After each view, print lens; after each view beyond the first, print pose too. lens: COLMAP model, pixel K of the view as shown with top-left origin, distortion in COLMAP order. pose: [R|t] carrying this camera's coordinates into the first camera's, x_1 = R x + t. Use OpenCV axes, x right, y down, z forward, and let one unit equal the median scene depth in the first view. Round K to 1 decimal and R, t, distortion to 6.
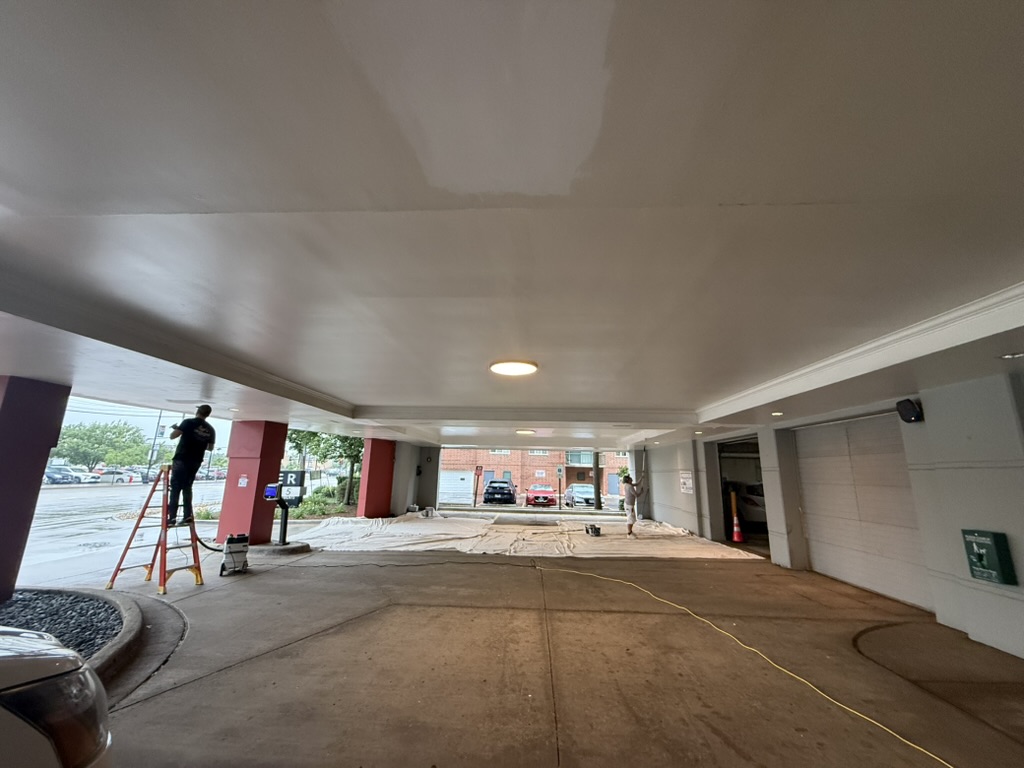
lens RADIAL K [[394.9, 0, 512.0], [0, 394.9, 384.0], [0, 0, 1]] dist [0.000720, 0.000049]
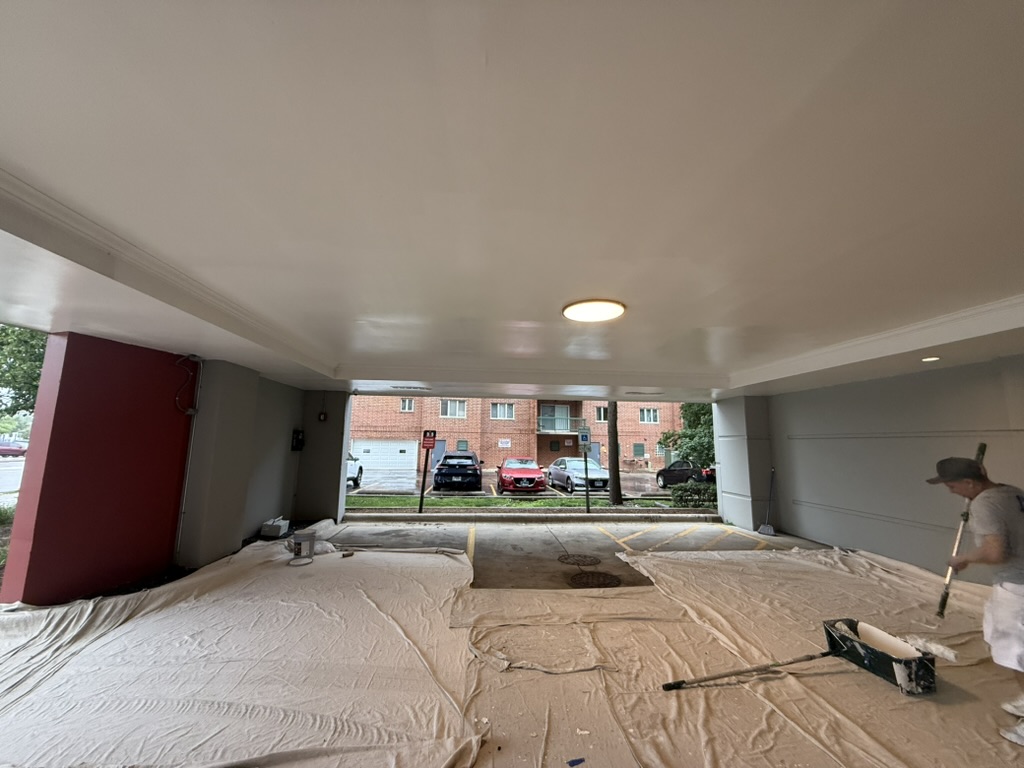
lens RADIAL K [[394.9, 0, 512.0], [0, 394.9, 384.0], [0, 0, 1]] dist [0.000720, 0.000049]
pose [[0.990321, 0.012060, 0.138273, -0.037752], [-0.022407, 0.997042, 0.073516, 0.083145], [-0.136978, -0.075903, 0.987662, 0.373384]]
